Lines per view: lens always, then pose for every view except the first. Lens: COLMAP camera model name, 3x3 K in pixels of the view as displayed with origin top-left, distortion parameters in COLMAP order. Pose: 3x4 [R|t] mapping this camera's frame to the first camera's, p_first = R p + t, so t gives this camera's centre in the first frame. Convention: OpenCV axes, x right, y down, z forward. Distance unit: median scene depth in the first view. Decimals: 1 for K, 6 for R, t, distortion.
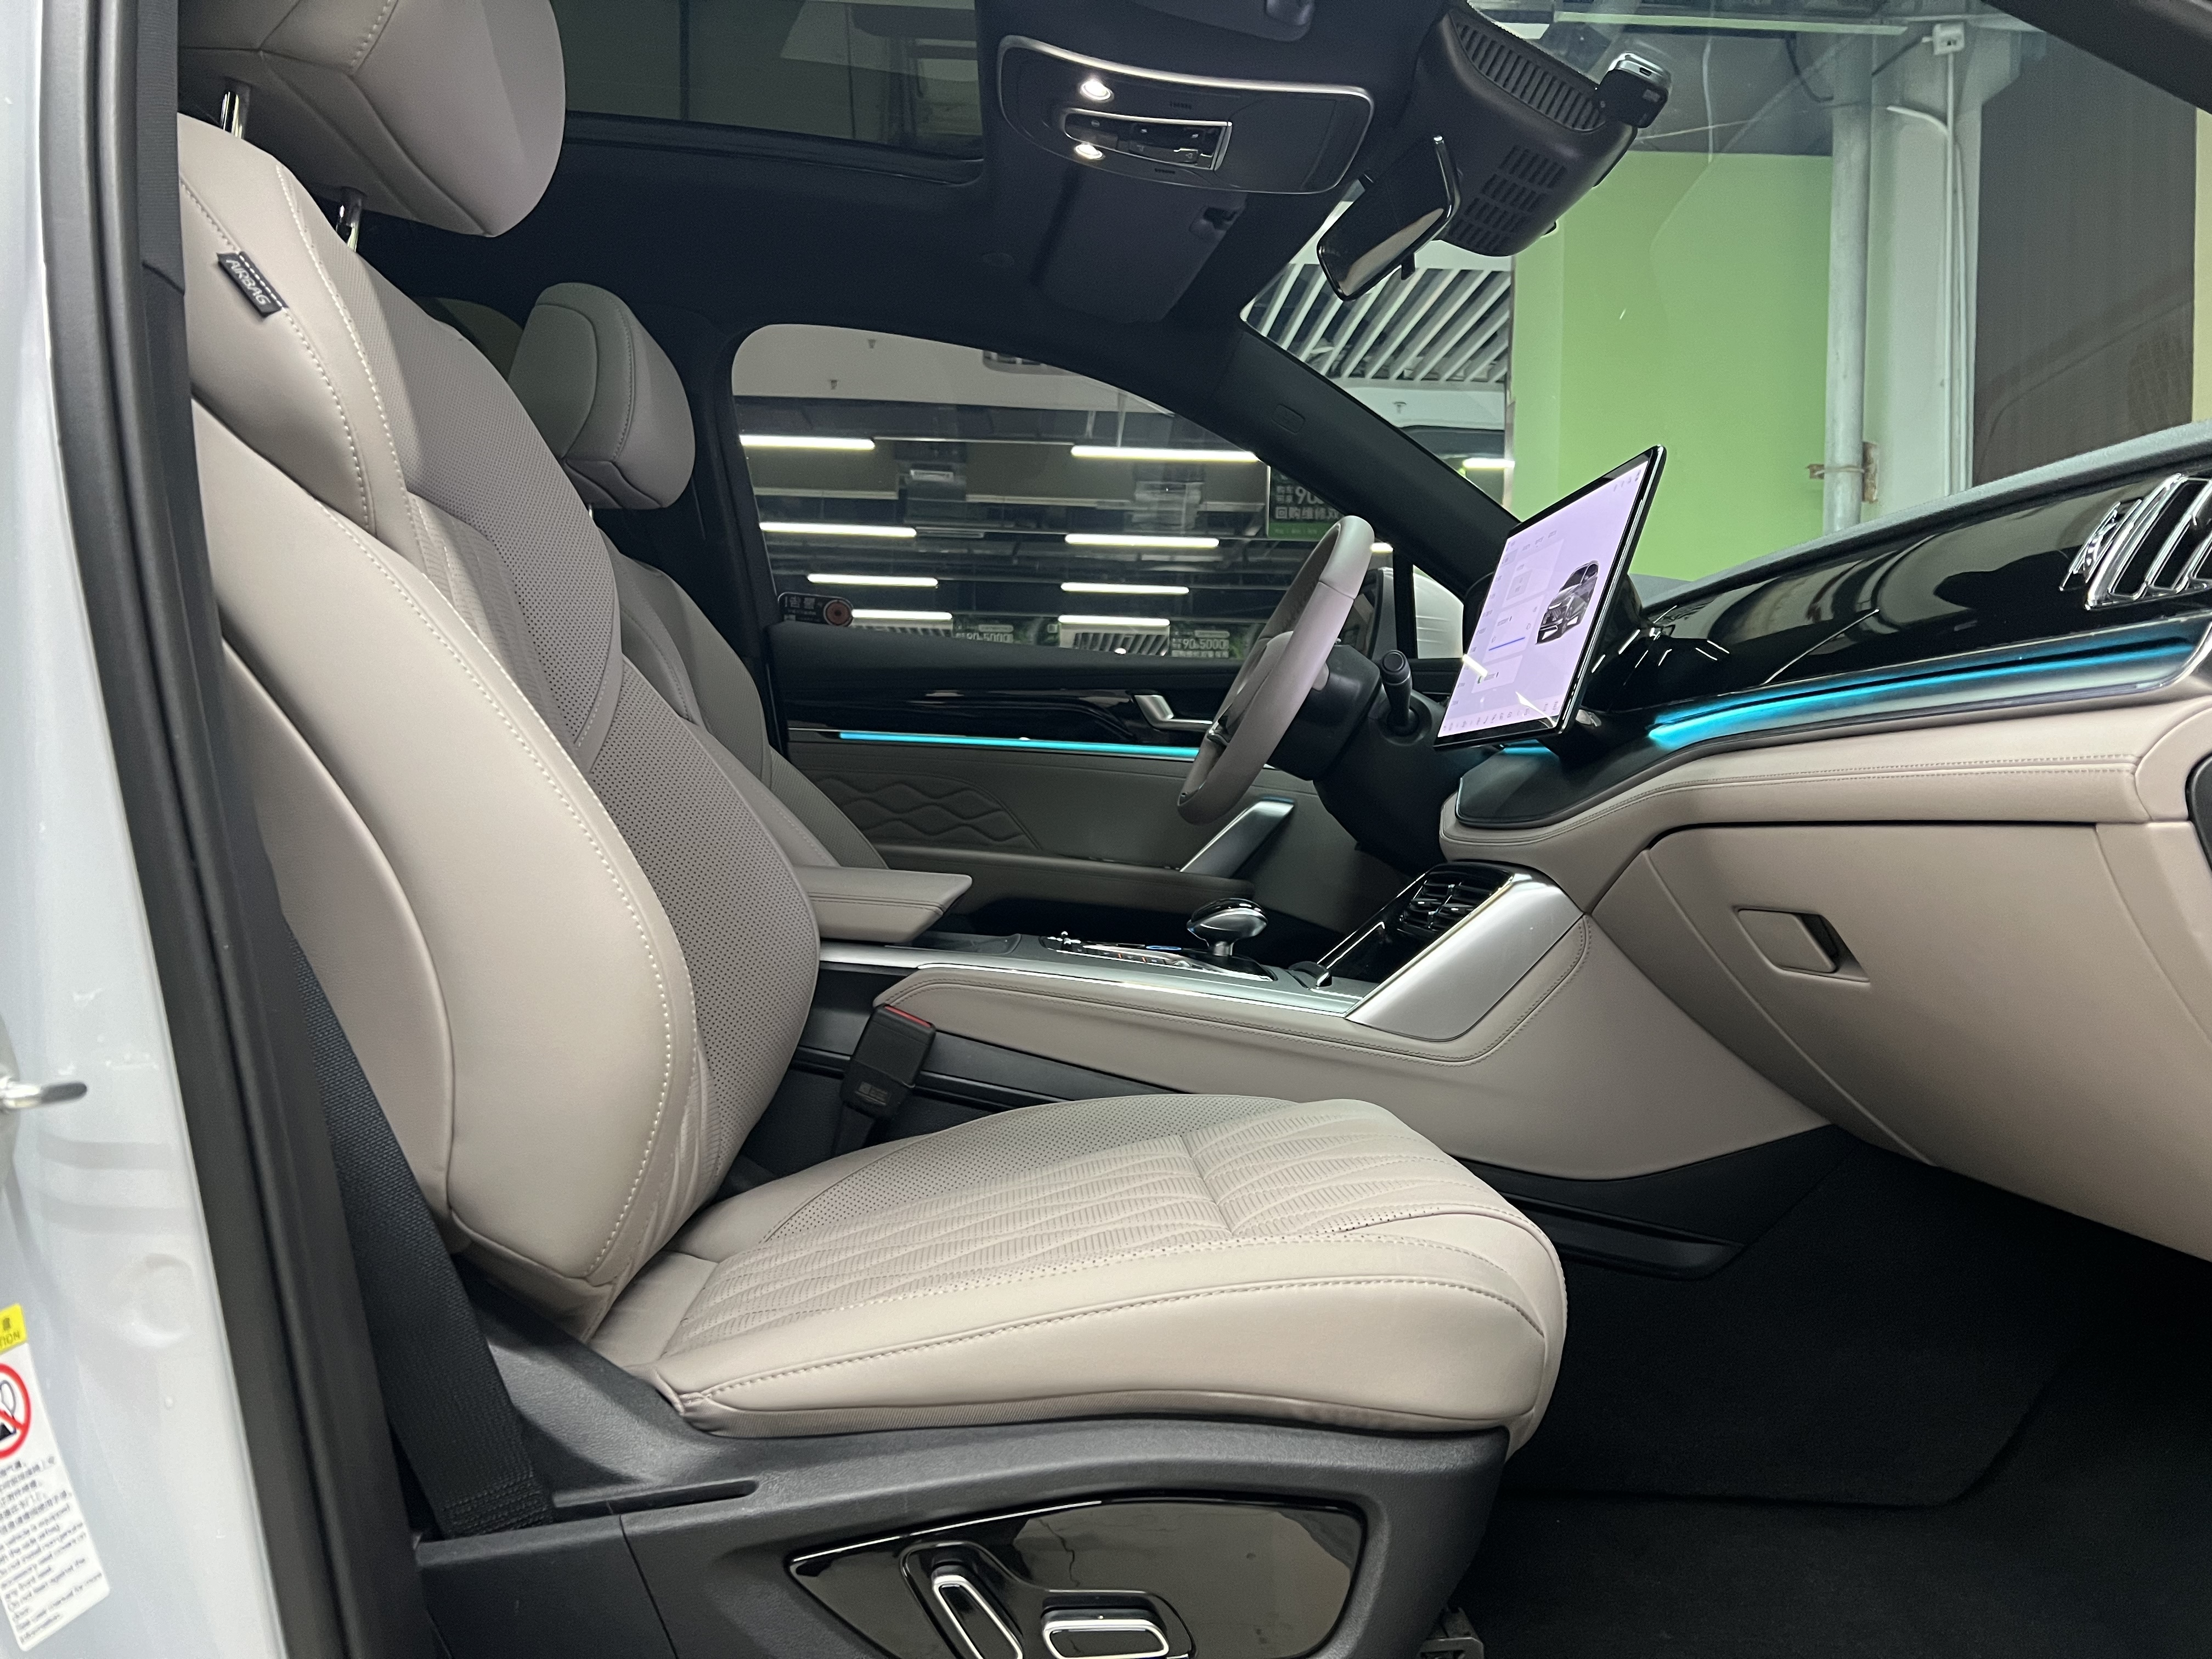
lens RADIAL K [[1678.2, 0, 1109.9], [0, 1678.2, 906.4], [0, 0, 1]] dist [0.048376, -0.003599]
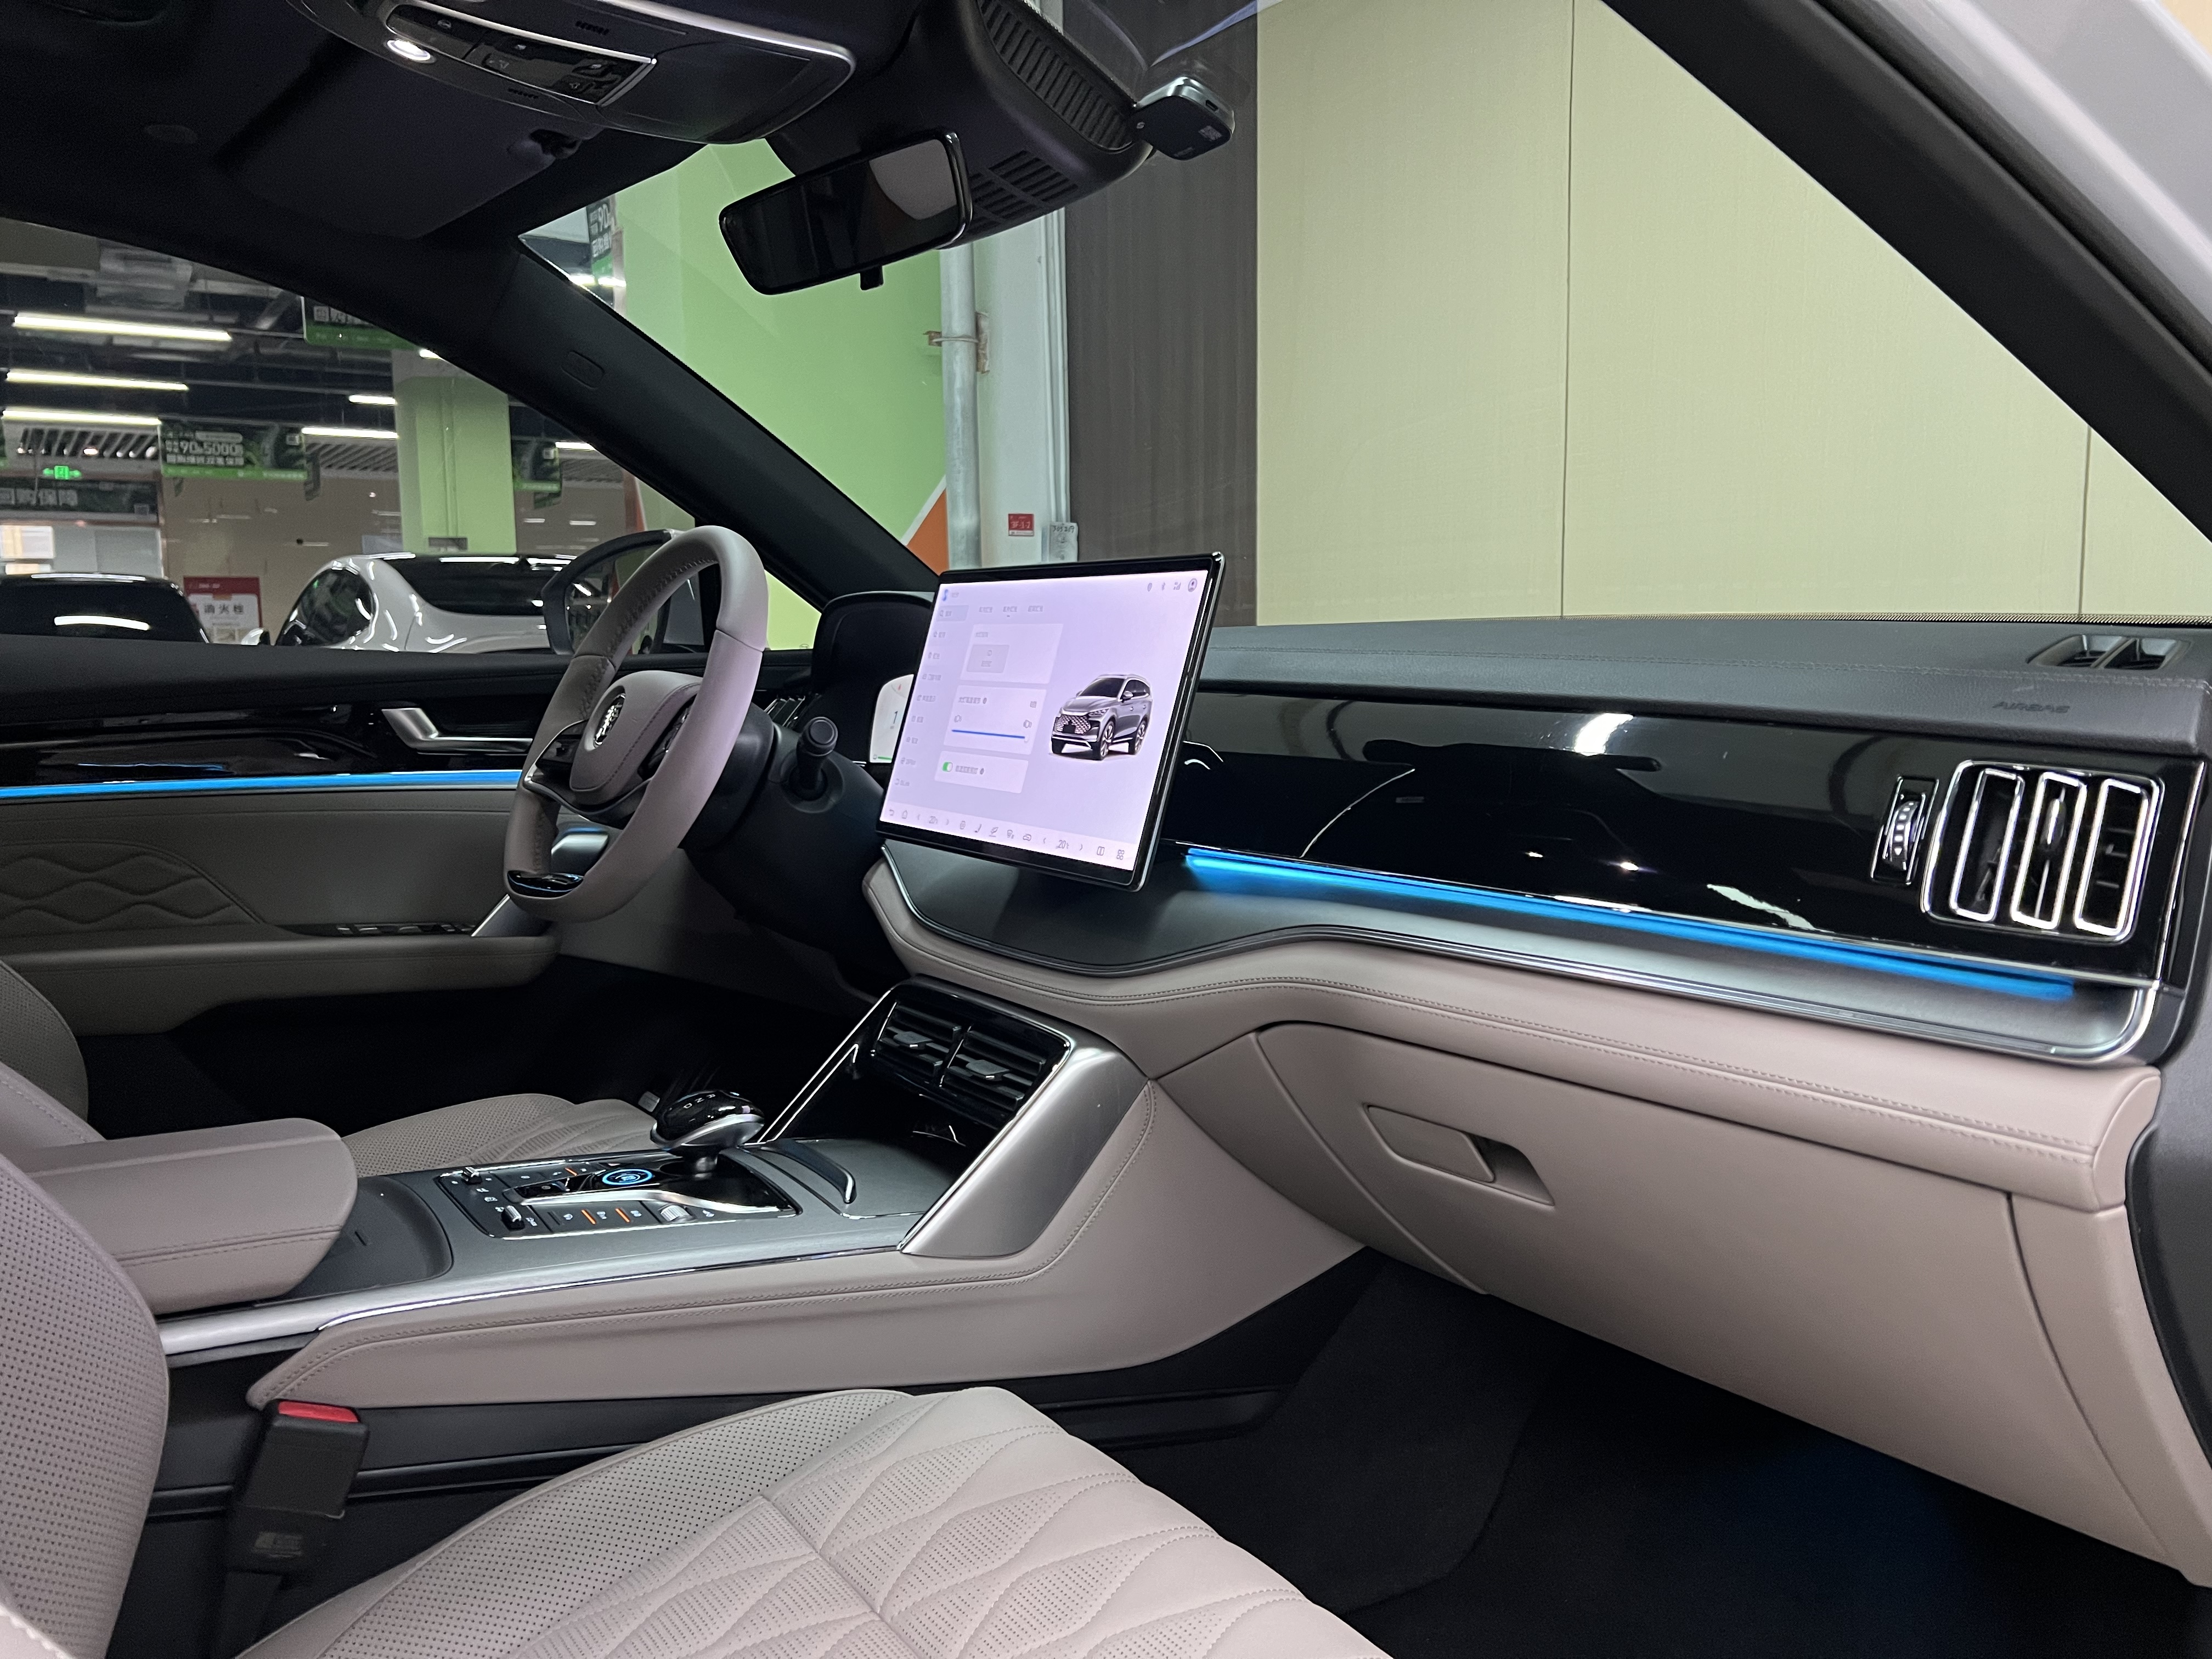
lens RADIAL K [[1678.2, 0, 1109.9], [0, 1678.2, 906.4], [0, 0, 1]] dist [0.048376, -0.003599]
pose [[0.857517, -0.108469, 0.502891, -0.100667], [0.051017, 0.990631, 0.126678, -0.119825], [-0.511920, -0.082973, 0.855017, 0.165389]]
